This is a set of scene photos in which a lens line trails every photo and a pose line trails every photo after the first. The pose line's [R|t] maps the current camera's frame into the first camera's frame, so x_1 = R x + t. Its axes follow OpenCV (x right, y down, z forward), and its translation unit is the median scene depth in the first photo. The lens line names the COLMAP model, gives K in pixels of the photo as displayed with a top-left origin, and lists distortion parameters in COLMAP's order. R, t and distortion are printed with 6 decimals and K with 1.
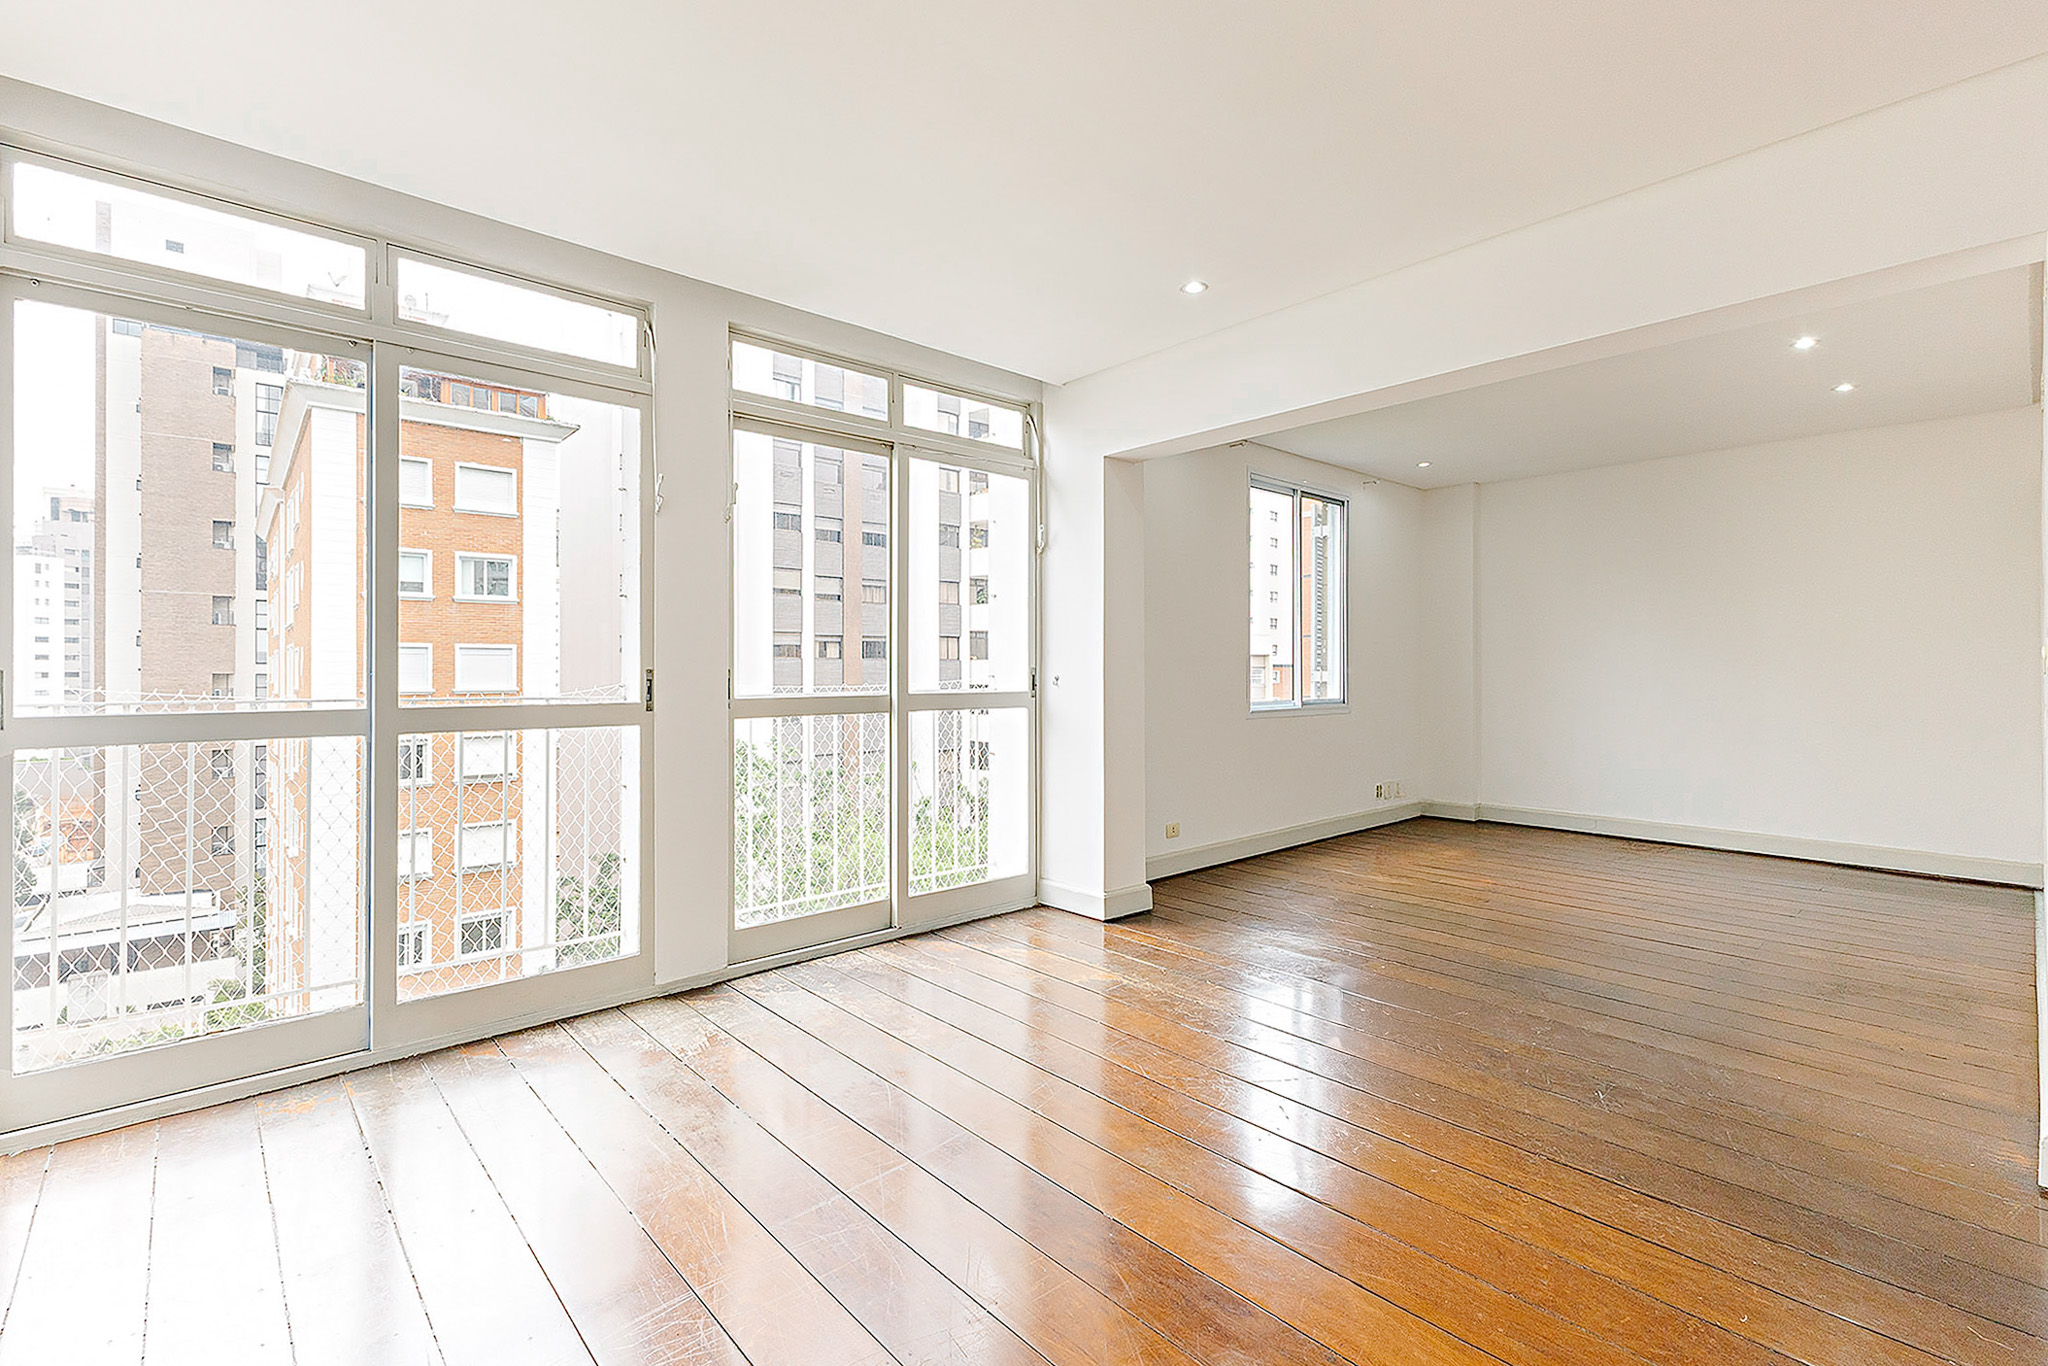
lens RADIAL K [[951.0, 0, 1009.4], [0, 951.0, 665.3], [0, 0, 1]] dist [0.007028, -0.000100]
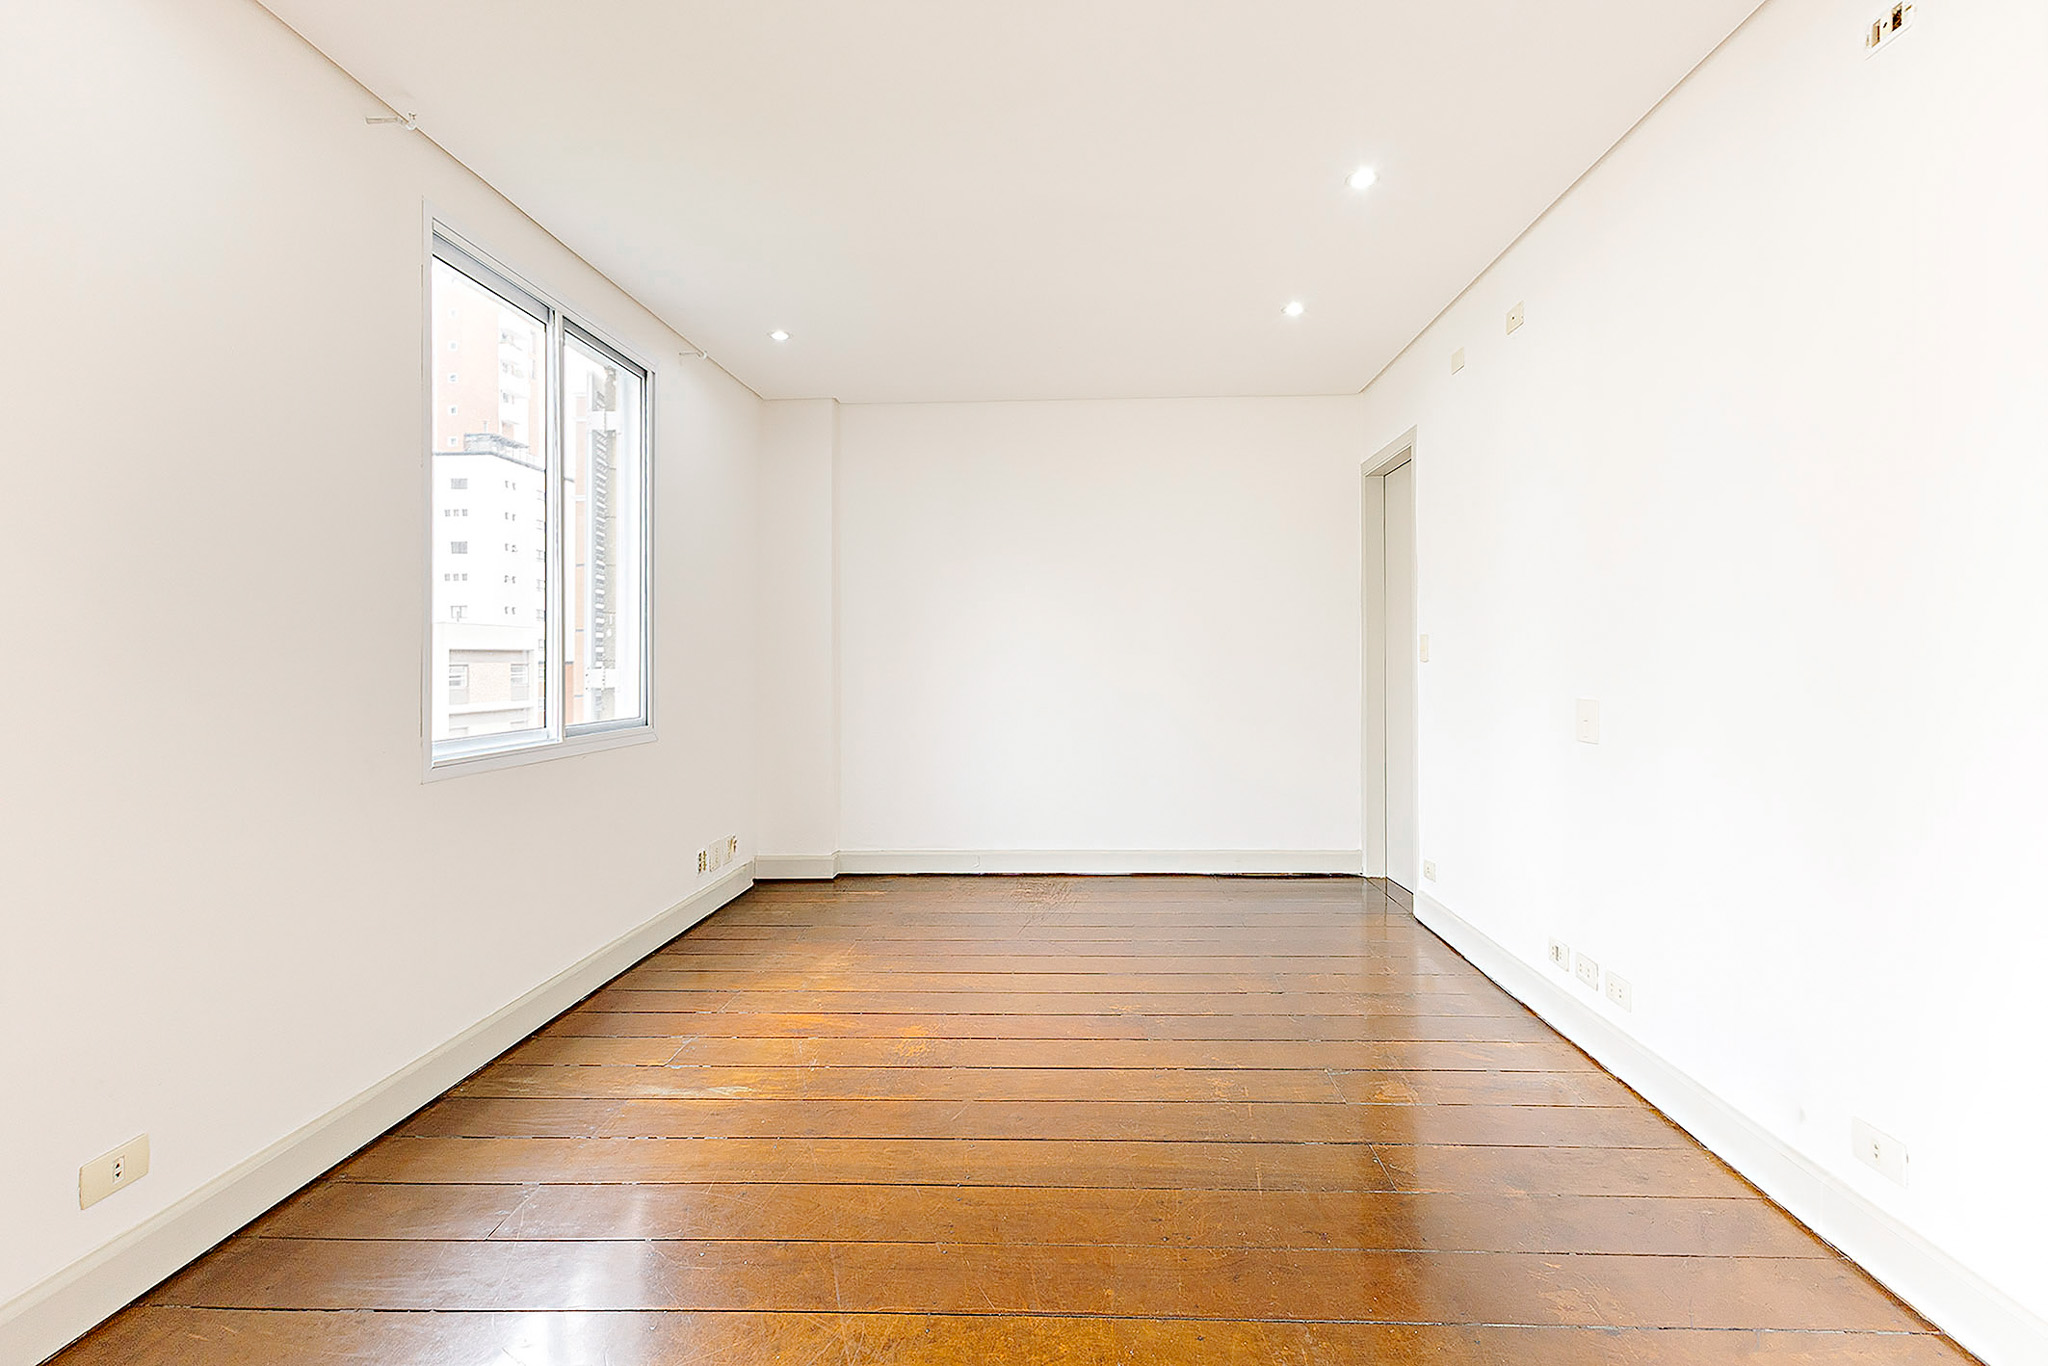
lens RADIAL K [[951.0, 0, 1059.8], [0, 951.0, 648.3], [0, 0, 1]] dist [0.007028, -0.000100]
pose [[0.719818, 0.006334, 0.694134, 0.145163], [0.004300, 0.999898, -0.013583, 0.003309], [-0.694149, 0.012762, 0.719718, 0.451938]]
